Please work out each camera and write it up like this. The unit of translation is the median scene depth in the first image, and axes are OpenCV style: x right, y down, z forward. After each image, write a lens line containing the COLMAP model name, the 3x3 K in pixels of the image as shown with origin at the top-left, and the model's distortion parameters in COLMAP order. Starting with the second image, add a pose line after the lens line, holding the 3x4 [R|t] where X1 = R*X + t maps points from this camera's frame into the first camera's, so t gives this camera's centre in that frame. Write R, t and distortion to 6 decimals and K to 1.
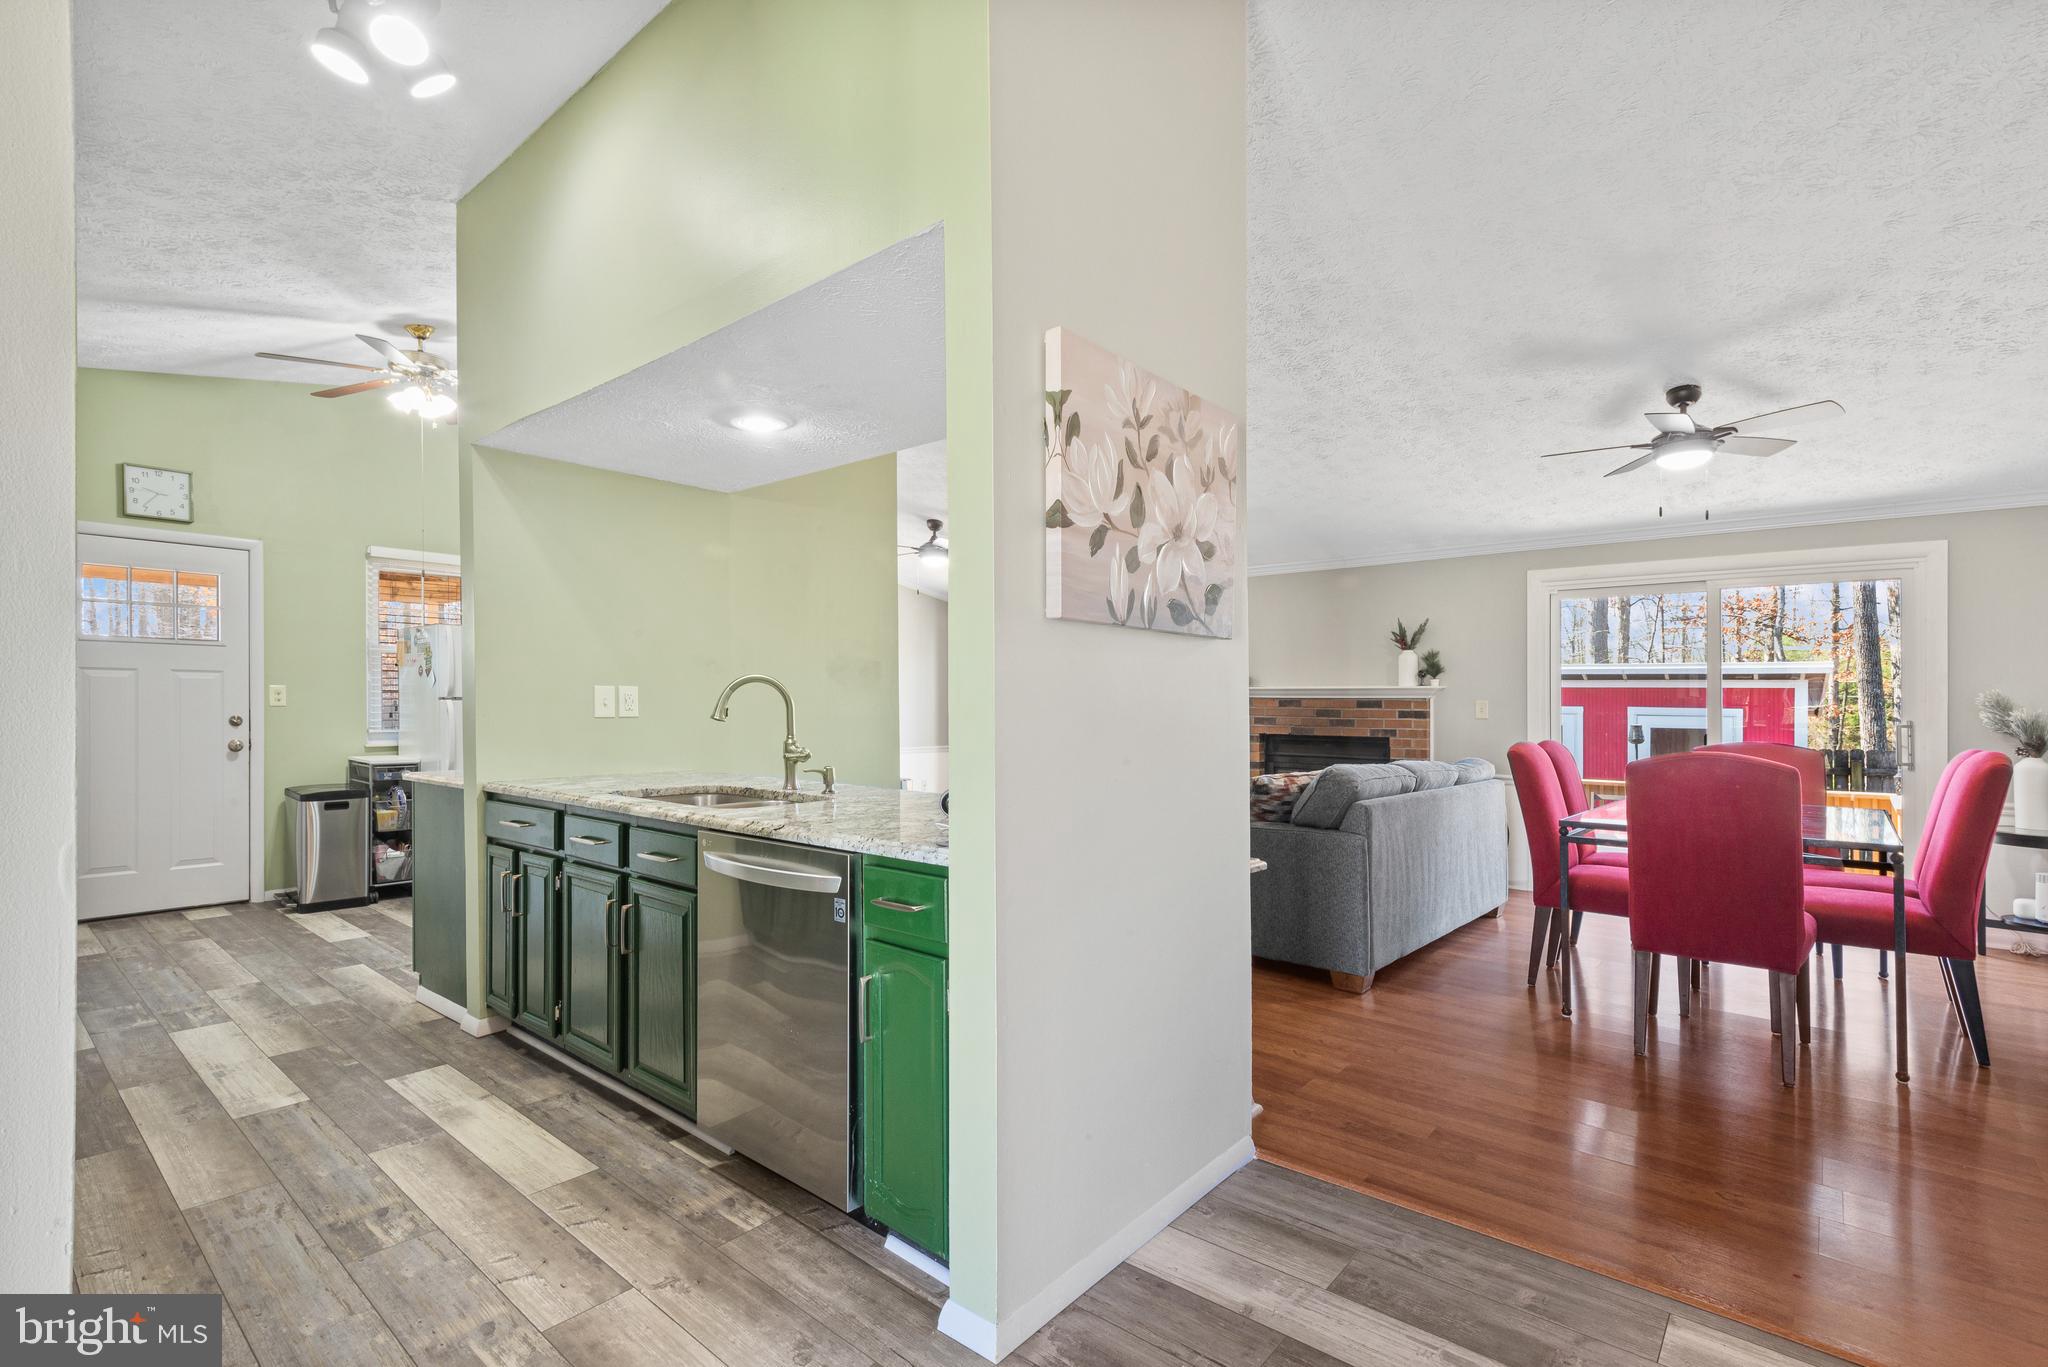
lens RADIAL K [[915.4, 0, 1023.6], [0, 915.4, 711.0], [0, 0, 1]] dist [0.020358, -0.009536]
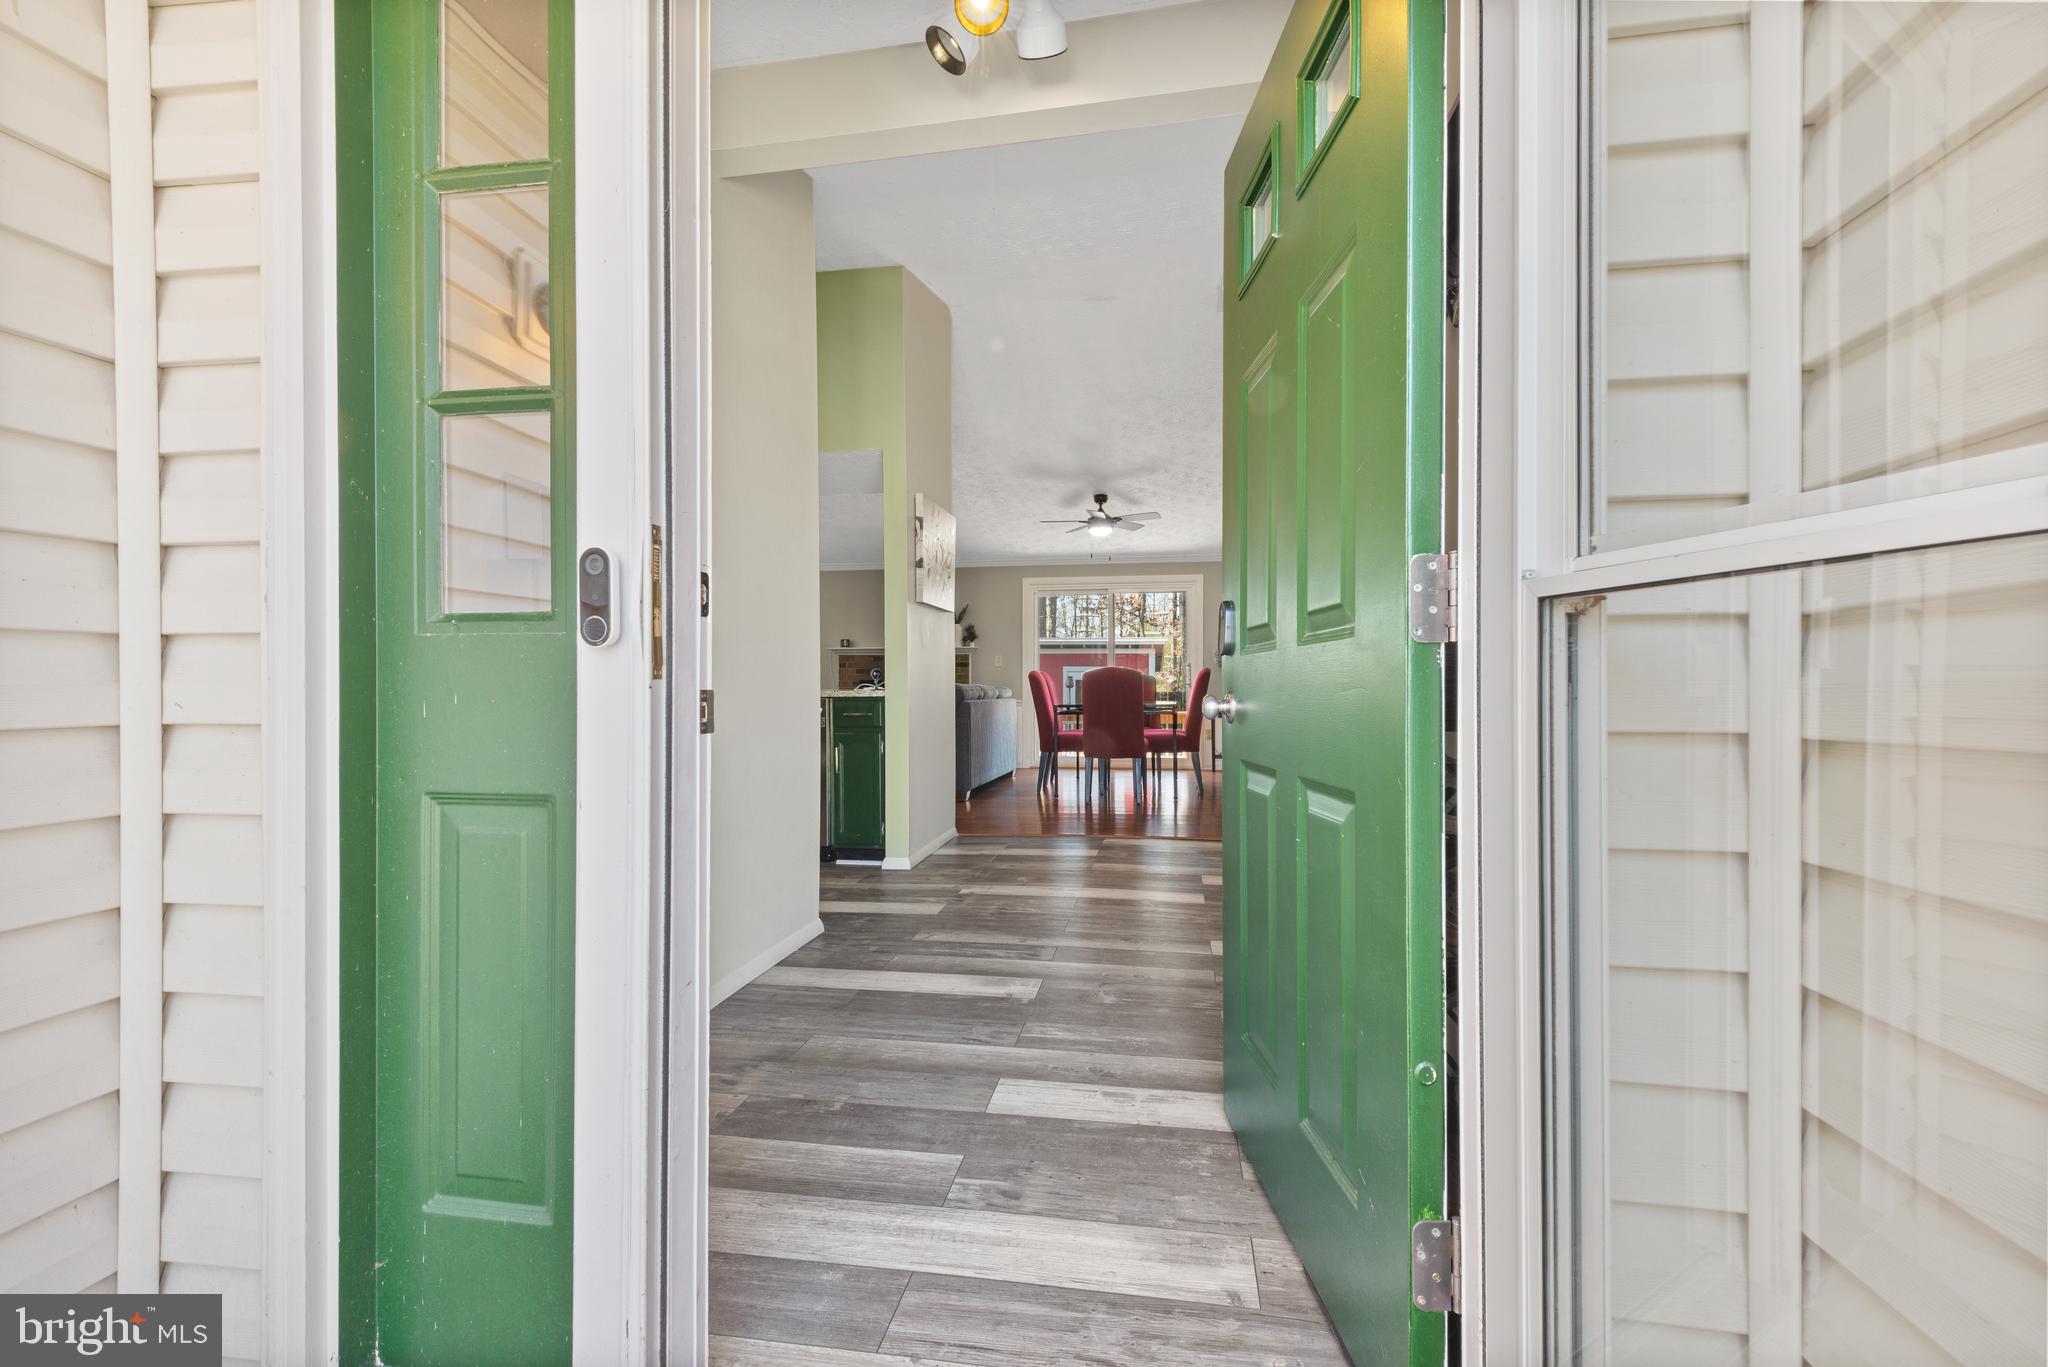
lens RADIAL K [[915.4, 0, 954.6], [0, 915.4, 733.6], [0, 0, 1]] dist [0.020358, -0.009536]
pose [[0.886939, -0.032959, 0.460708, -0.504588], [0.010009, 0.998588, 0.052170, 0.064284], [-0.461777, -0.041660, 0.886017, -0.644211]]
